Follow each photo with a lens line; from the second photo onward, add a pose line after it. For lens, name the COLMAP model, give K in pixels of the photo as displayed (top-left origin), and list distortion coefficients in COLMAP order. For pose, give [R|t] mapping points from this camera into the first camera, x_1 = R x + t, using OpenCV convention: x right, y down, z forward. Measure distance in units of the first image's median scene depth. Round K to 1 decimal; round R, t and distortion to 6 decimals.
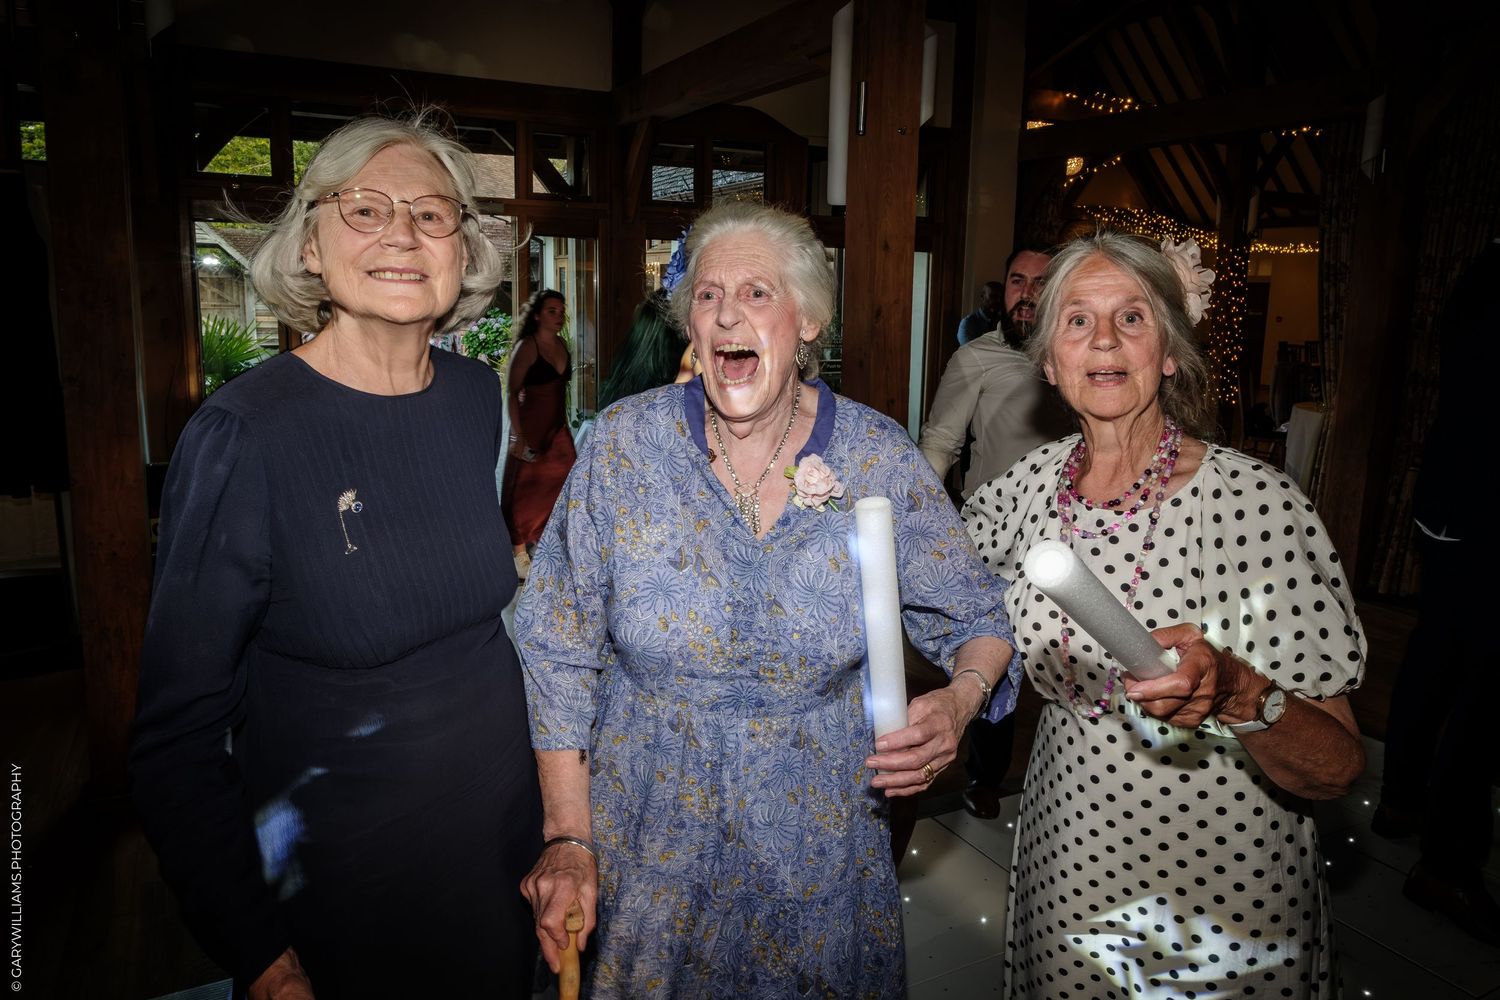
lens RADIAL K [[936.1, 0, 756.9], [0, 936.1, 497.9], [0, 0, 1]] dist [0.008625, -0.000594]
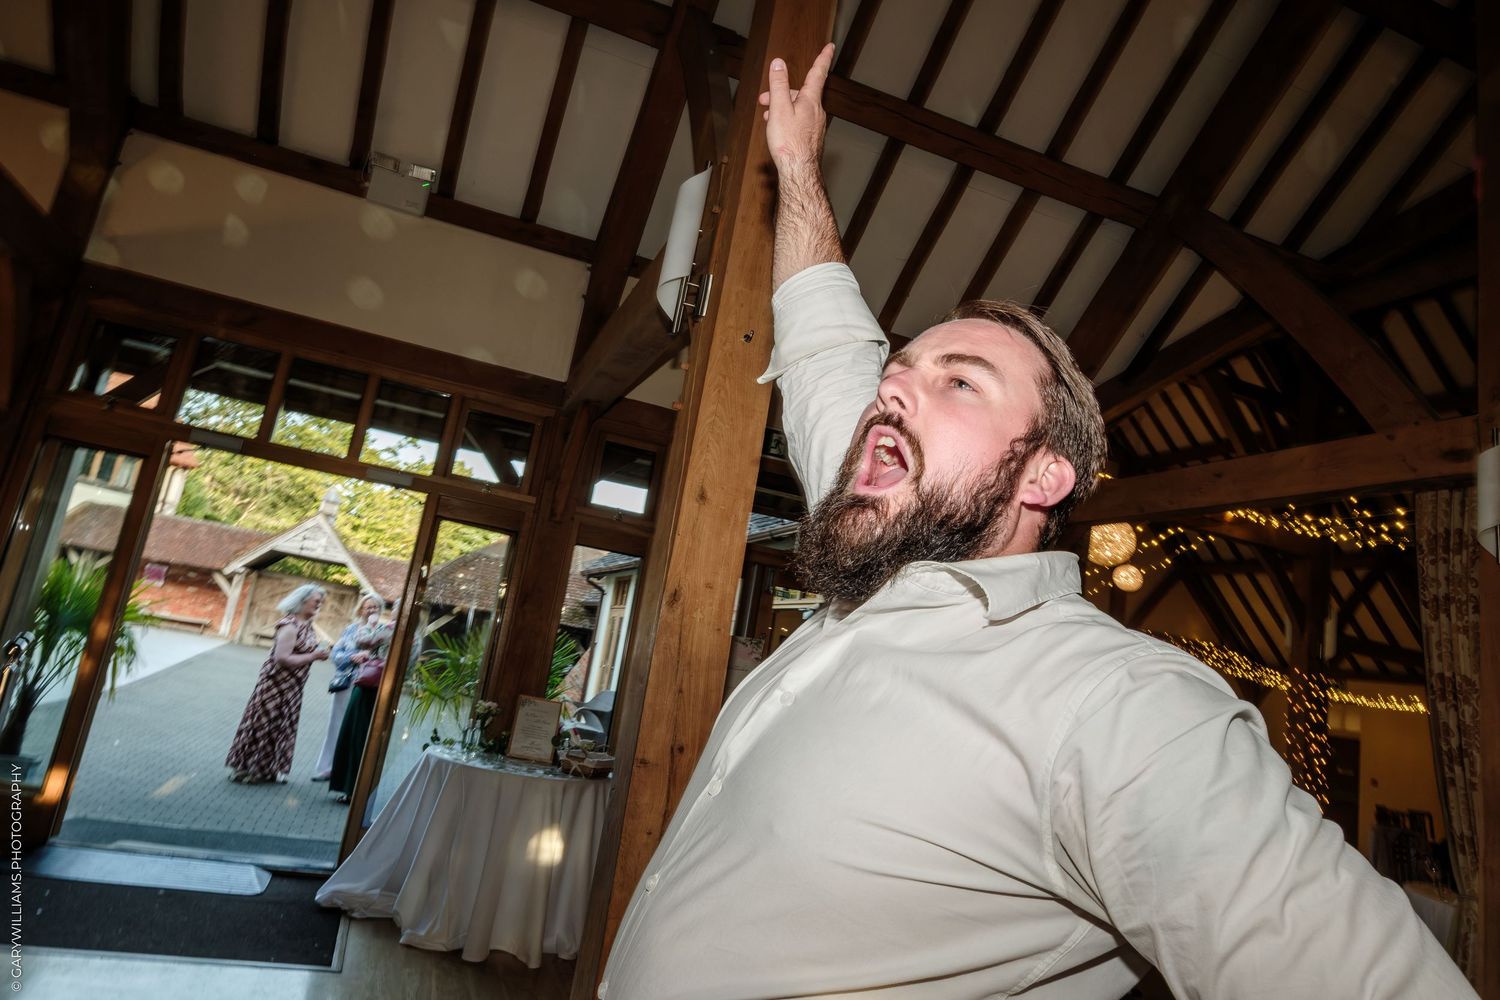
lens RADIAL K [[936.1, 0, 734.3], [0, 936.1, 511.9], [0, 0, 1]] dist [0.008625, -0.000594]
pose [[0.985295, 0.129395, -0.111580, 0.152911], [-0.161650, 0.917468, -0.363484, -0.021850], [0.055339, 0.376176, 0.924894, 0.278836]]
